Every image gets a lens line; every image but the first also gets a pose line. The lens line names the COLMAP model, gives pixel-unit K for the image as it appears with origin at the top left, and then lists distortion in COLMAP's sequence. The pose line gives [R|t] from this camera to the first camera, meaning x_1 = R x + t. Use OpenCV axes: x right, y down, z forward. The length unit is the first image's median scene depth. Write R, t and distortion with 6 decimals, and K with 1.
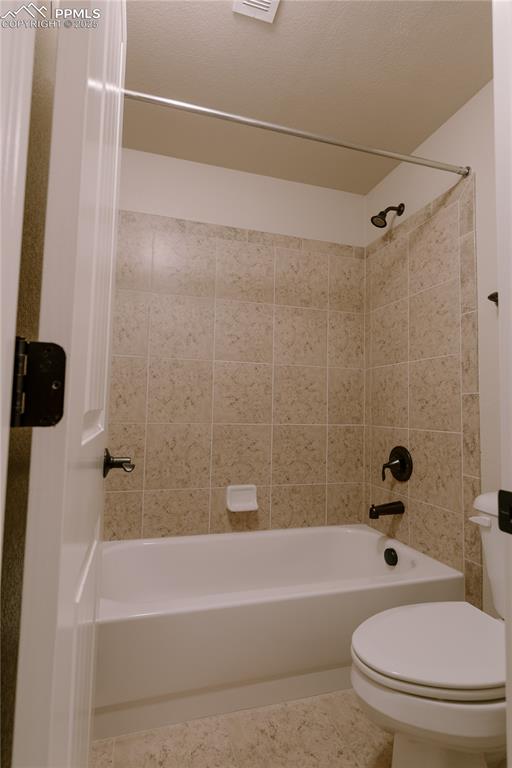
lens RADIAL K [[393.3, 0, 258.3], [0, 393.3, 383.0], [0, 0, 1]] dist [0.002903, -0.001792]
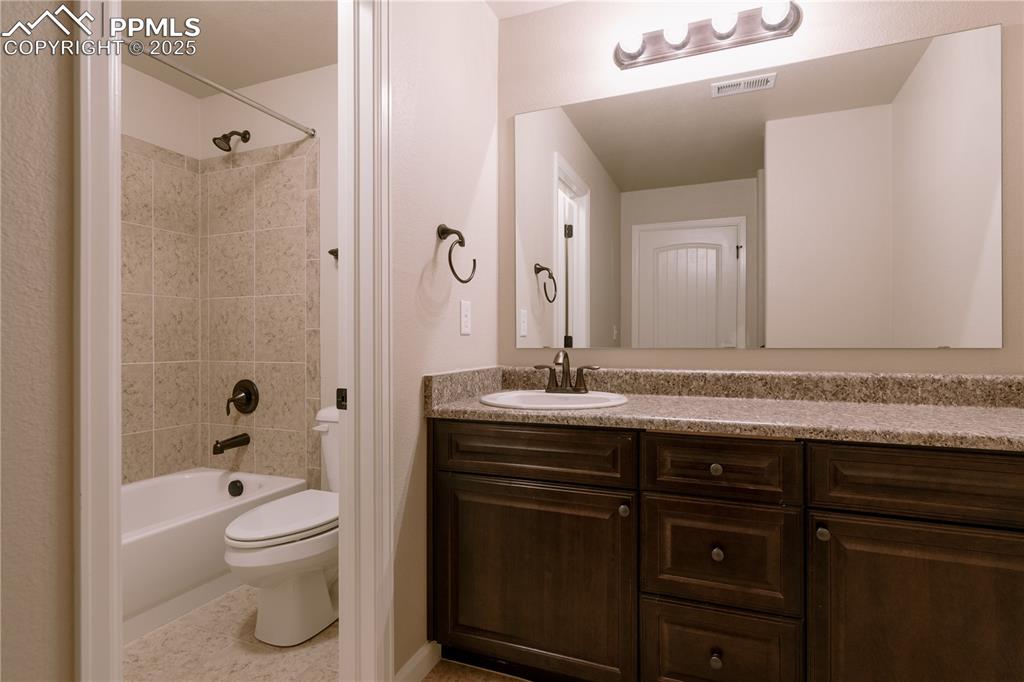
lens RADIAL K [[524.3, 0, 514.0], [0, 524.3, 342.0], [0, 0, 1]] dist [0.002903, -0.001792]
pose [[0.629167, -0.021235, 0.776980, -0.256058], [-0.037141, 0.997664, 0.057342, -0.039279], [-0.776382, -0.064935, 0.626908, -0.382667]]
